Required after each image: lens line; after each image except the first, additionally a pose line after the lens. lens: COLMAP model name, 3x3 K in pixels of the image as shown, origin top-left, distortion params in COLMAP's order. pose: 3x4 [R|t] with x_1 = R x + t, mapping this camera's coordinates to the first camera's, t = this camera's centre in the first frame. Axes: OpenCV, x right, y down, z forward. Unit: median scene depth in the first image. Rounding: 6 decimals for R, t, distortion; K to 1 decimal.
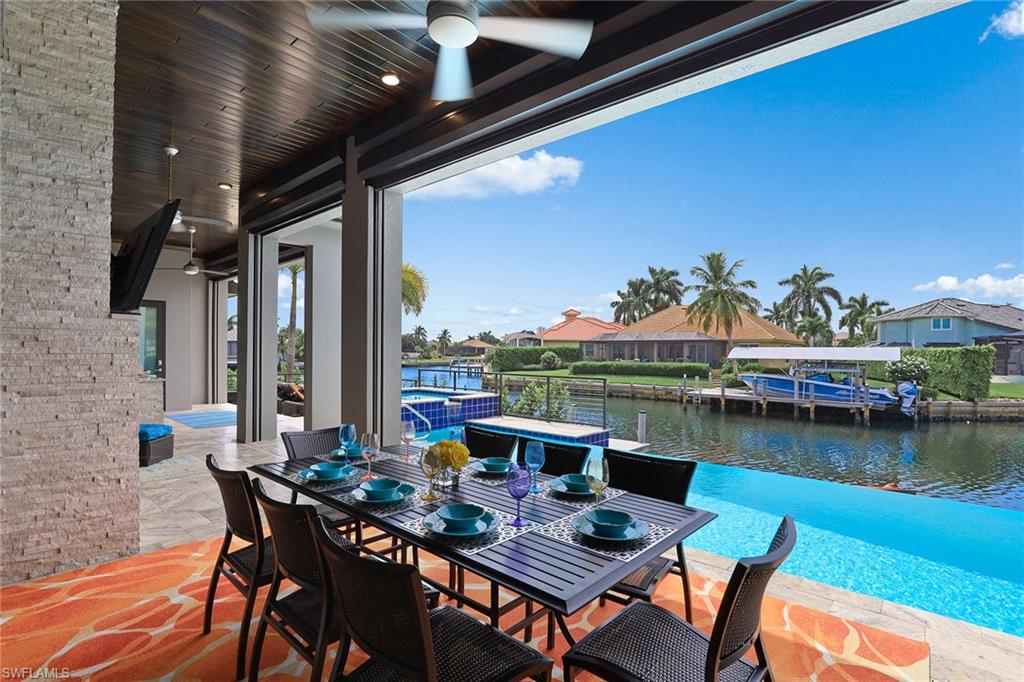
lens RADIAL K [[483.3, 0, 512.3], [0, 483.3, 353.5], [0, 0, 1]] dist [-0.025825, 0.003452]
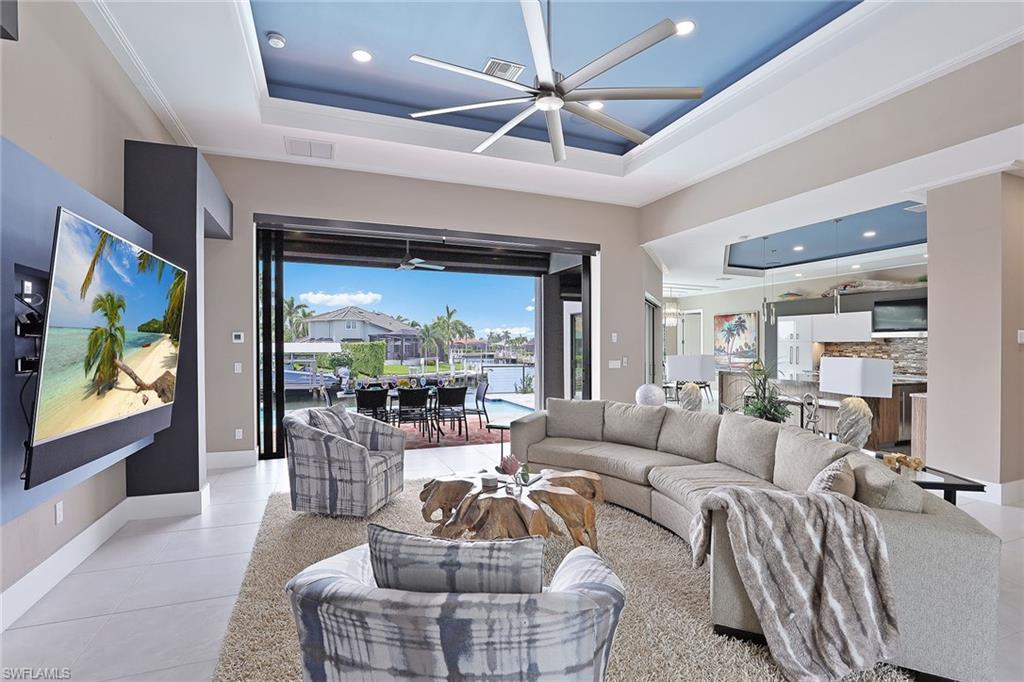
lens RADIAL K [[483.3, 0, 520.7], [0, 483.3, 350.8], [0, 0, 1]] dist [-0.025825, 0.003452]
pose [[0.435001, -0.017084, 0.900268, -0.156968], [0.007555, 0.999854, 0.015323, -0.004918], [-0.900398, 0.000136, 0.435067, -0.072482]]
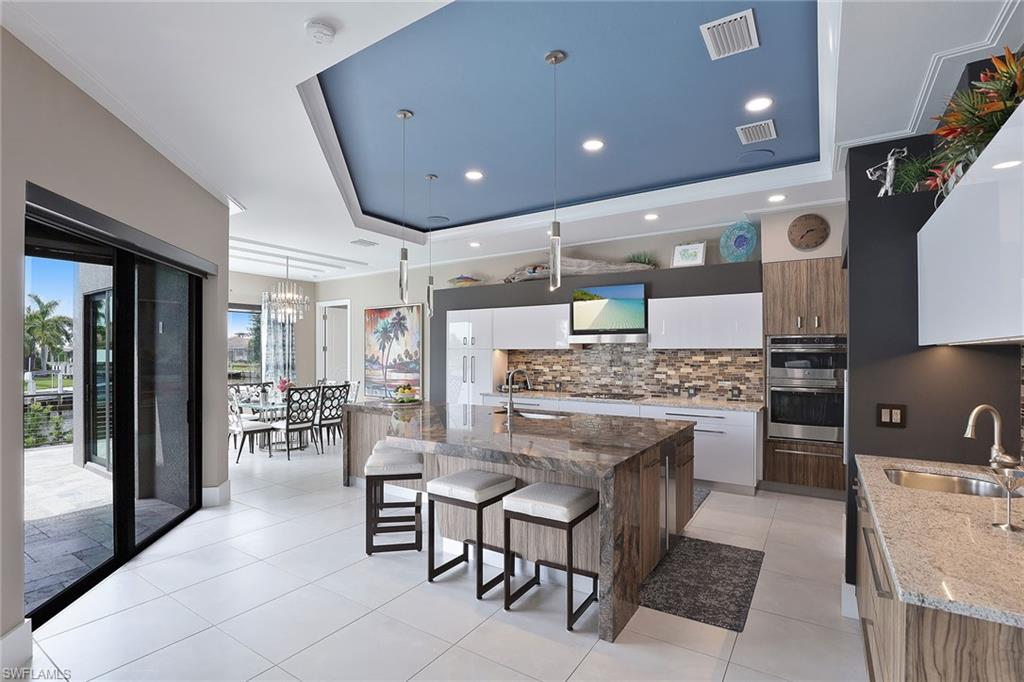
lens RADIAL K [[483.3, 0, 502.3], [0, 483.3, 348.1], [0, 0, 1]] dist [-0.025825, 0.003452]
pose [[-0.125280, -0.002964, 0.992117, -0.034313], [0.007721, 0.999962, 0.003962, -0.005588], [-0.992091, 0.008156, -0.125252, -0.082820]]
